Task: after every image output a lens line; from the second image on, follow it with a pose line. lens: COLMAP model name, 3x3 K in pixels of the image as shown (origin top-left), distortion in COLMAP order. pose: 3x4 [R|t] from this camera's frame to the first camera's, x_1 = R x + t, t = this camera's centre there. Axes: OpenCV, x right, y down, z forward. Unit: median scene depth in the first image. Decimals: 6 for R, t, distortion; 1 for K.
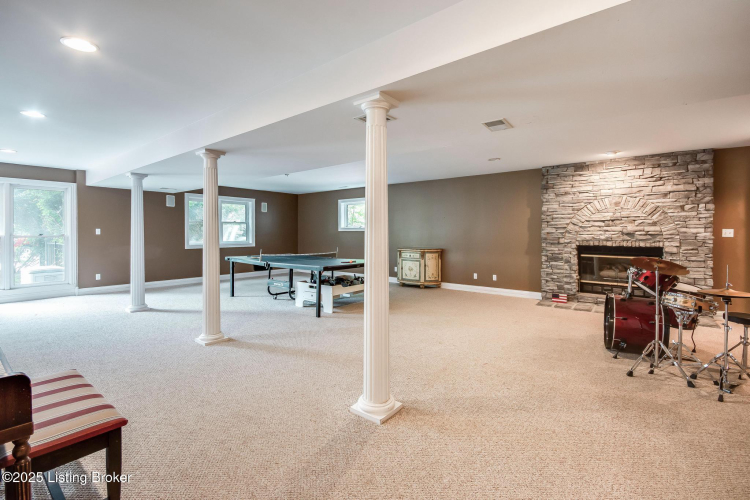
lens RADIAL K [[344.1, 0, 366.3], [0, 344.1, 234.6], [0, 0, 1]] dist [0.003963, -0.000710]
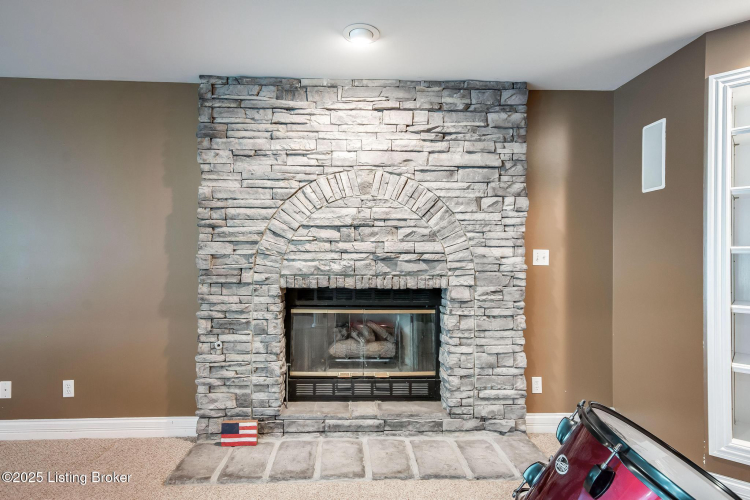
lens RADIAL K [[408.7, 0, 374.8], [0, 408.7, 251.9], [0, 0, 1]] dist [0.007647, 0.000589]
pose [[0.738917, 0.005863, 0.673771, 0.401273], [-0.000815, 0.999969, -0.007809, -0.006876], [-0.673796, 0.005221, 0.738899, 0.624752]]
